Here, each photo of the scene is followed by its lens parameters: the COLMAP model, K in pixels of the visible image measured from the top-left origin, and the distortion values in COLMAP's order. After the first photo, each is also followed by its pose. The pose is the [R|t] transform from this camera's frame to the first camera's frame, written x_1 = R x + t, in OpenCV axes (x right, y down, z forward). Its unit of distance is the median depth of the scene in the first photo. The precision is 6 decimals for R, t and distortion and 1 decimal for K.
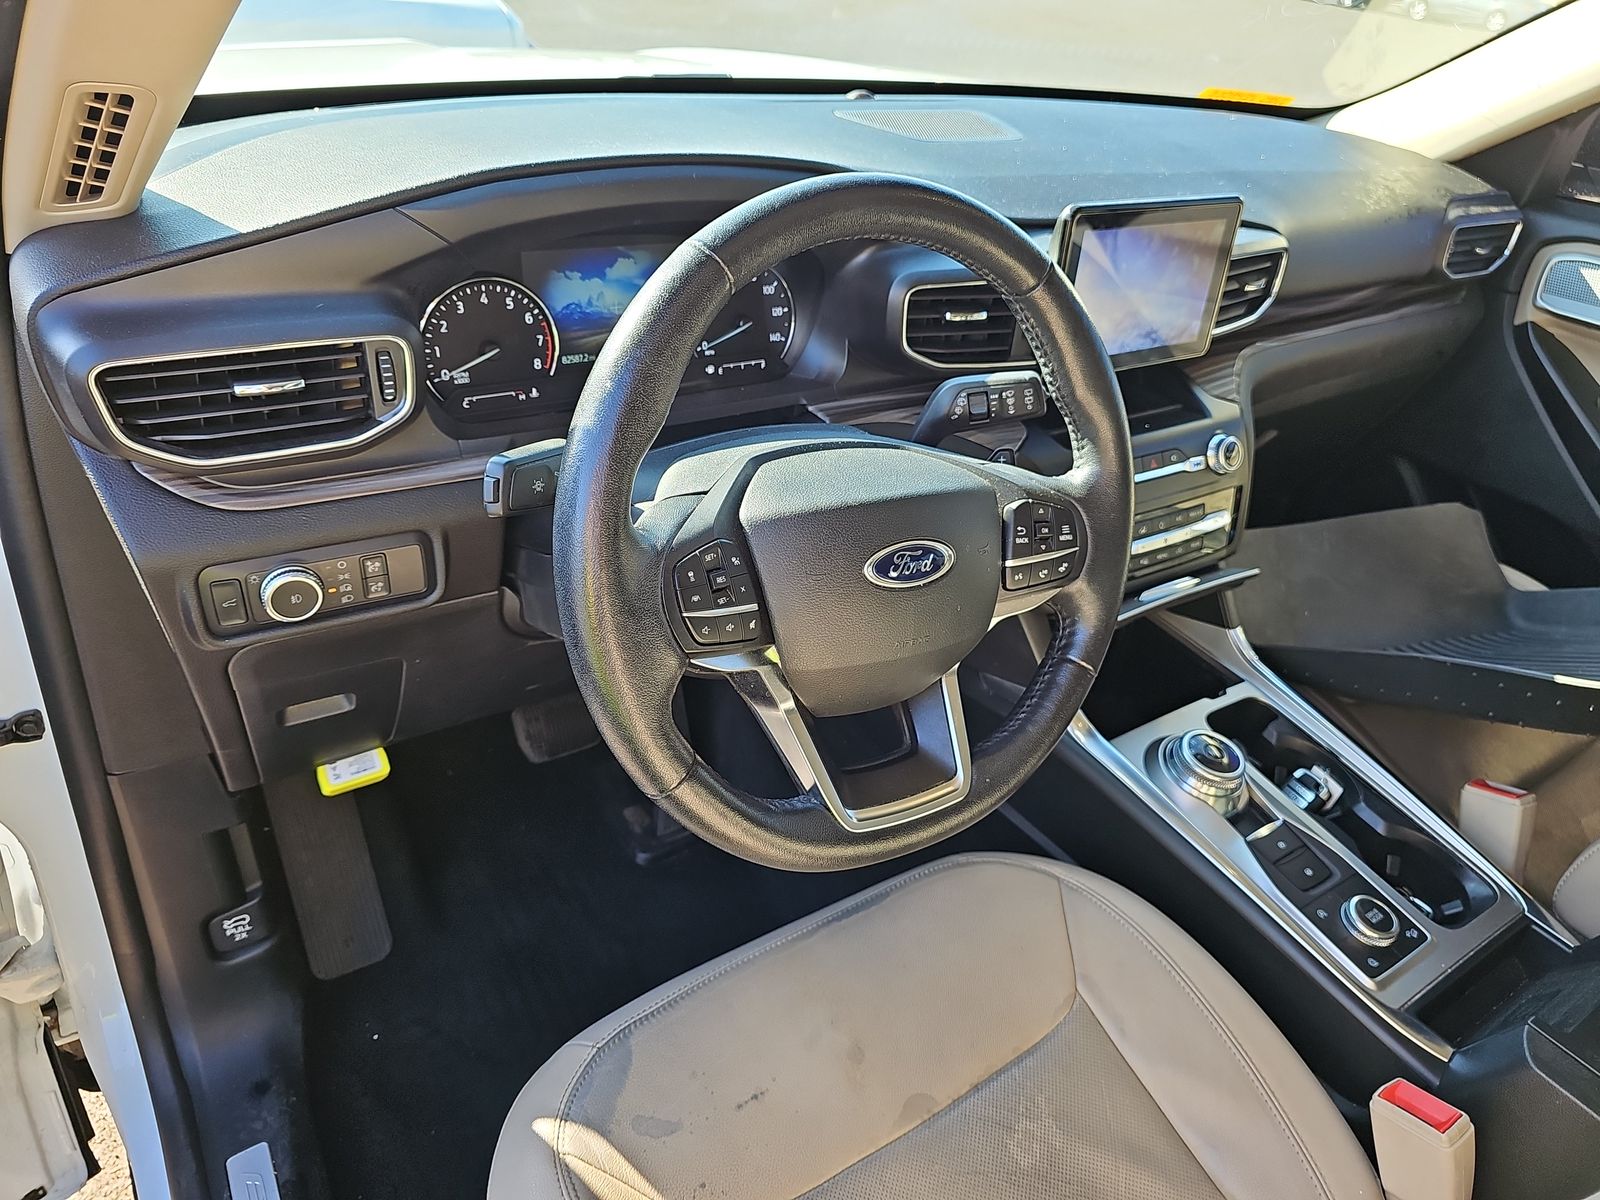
lens RADIAL K [[1004.8, 0, 800.0], [0, 1004.8, 600.0], [0, 0, 1]] dist [0.009494, -0.003555]
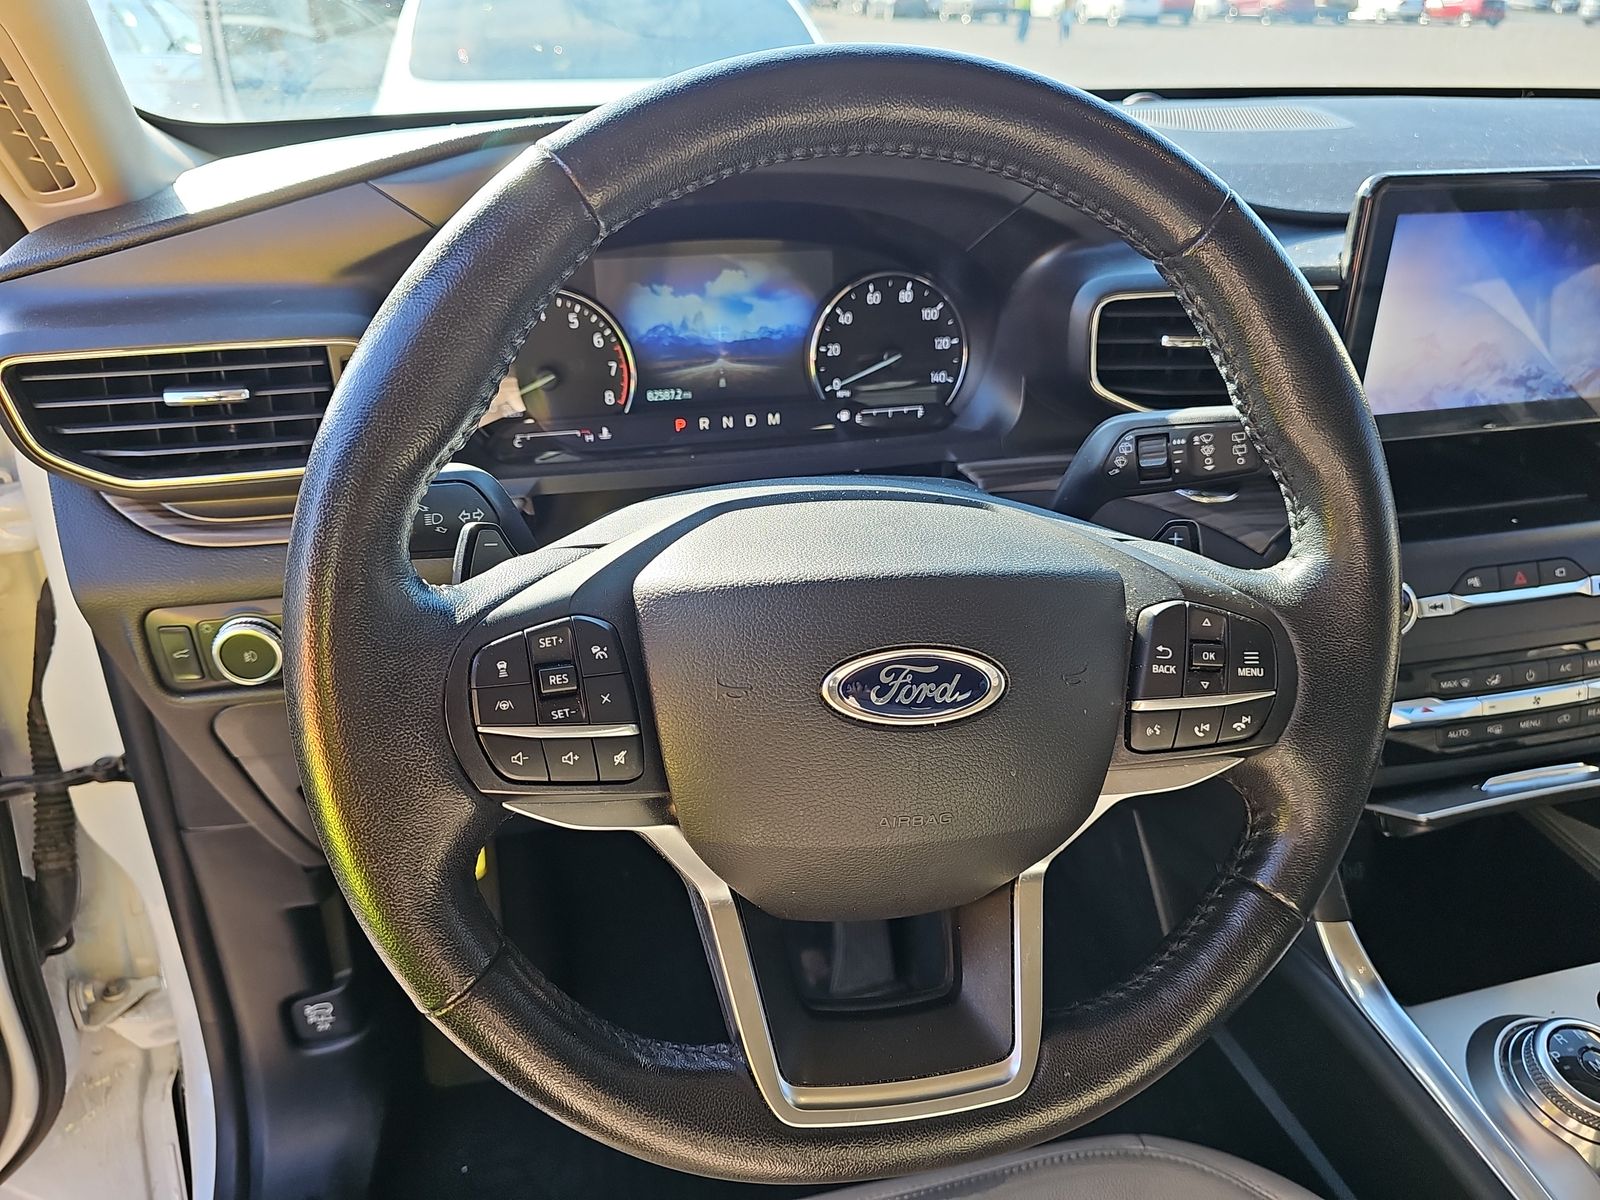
lens RADIAL K [[1044.6, 0, 799.9], [0, 1044.6, 617.5], [0, 0, 1]] dist [-0.001397, -0.002815]
pose [[0.940100, 0.079697, -0.331452, 0.182145], [-0.108119, 0.991797, -0.068186, -0.020393], [0.323299, 0.099938, 0.941005, 0.293178]]
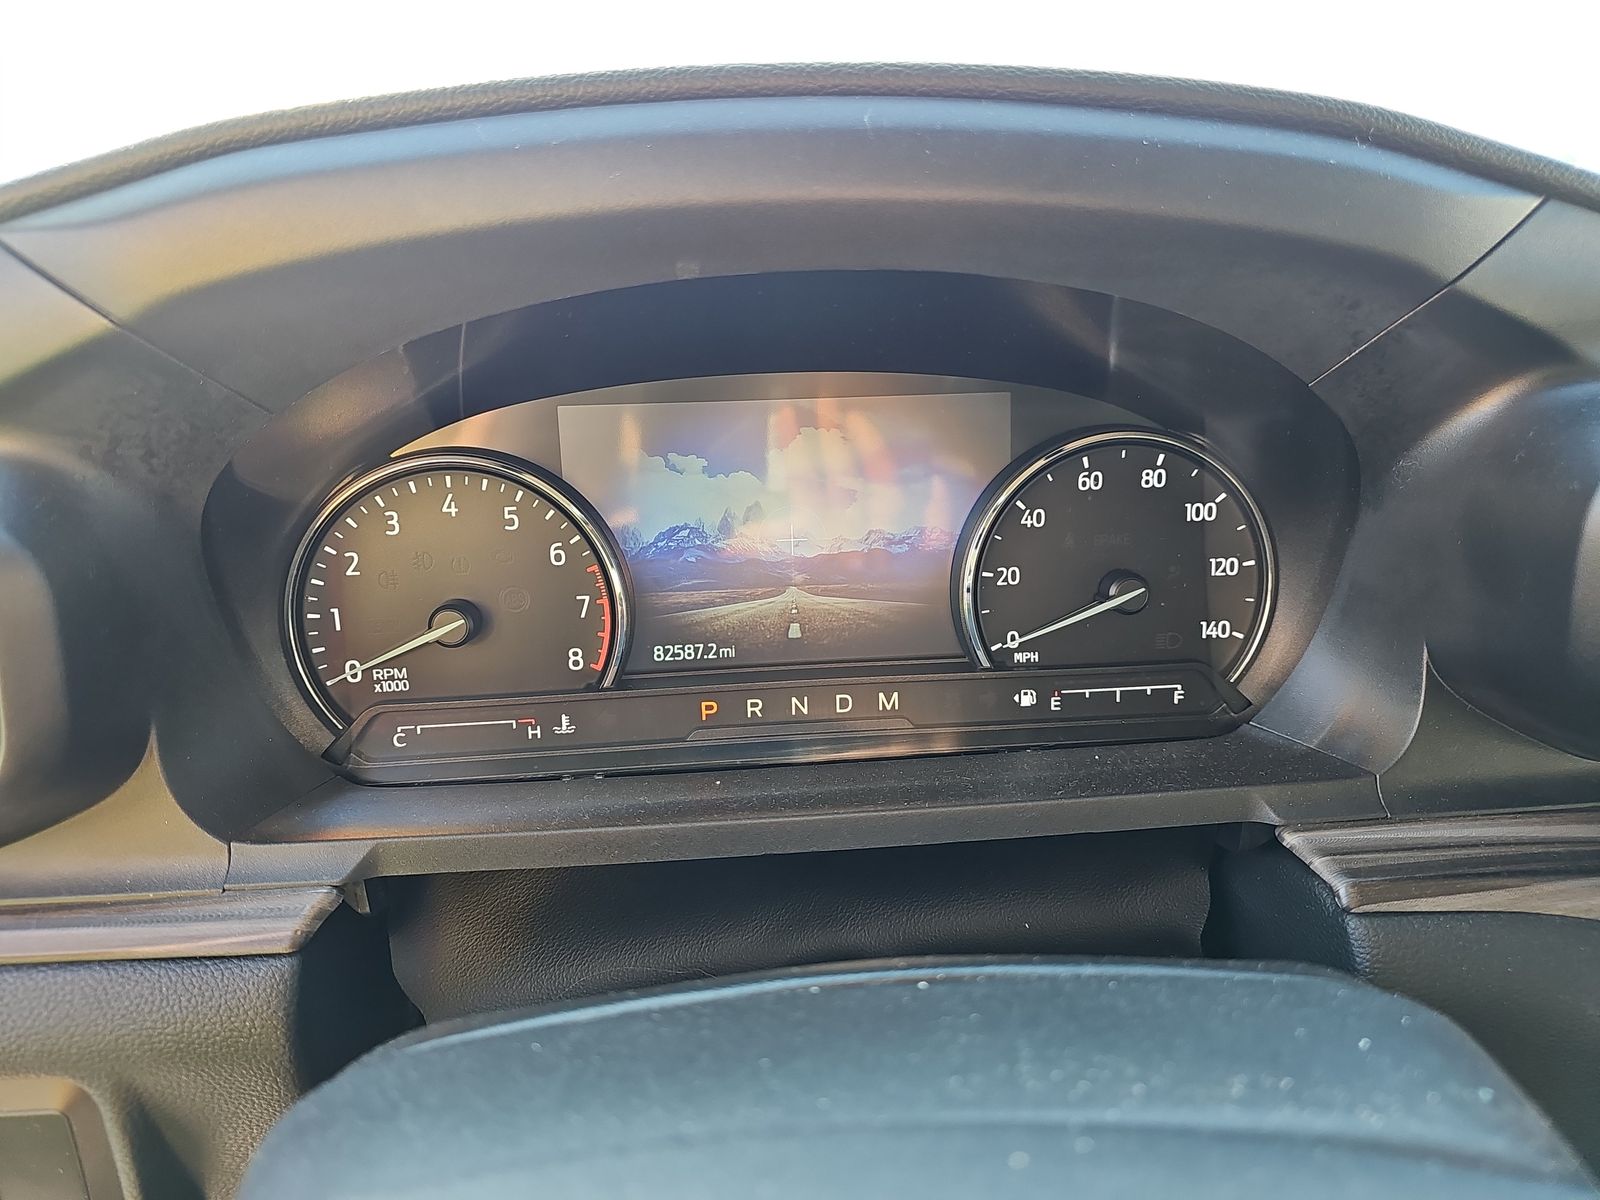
lens RADIAL K [[1130.2, 0, 767.8], [0, 1130.2, 597.0], [0, 0, 1]] dist [0.007100, -0.004728]
pose [[0.873783, 0.040268, -0.484646, 0.042649], [-0.170538, 0.958654, -0.227816, -0.172761], [0.455434, 0.281712, 0.844522, 0.656436]]
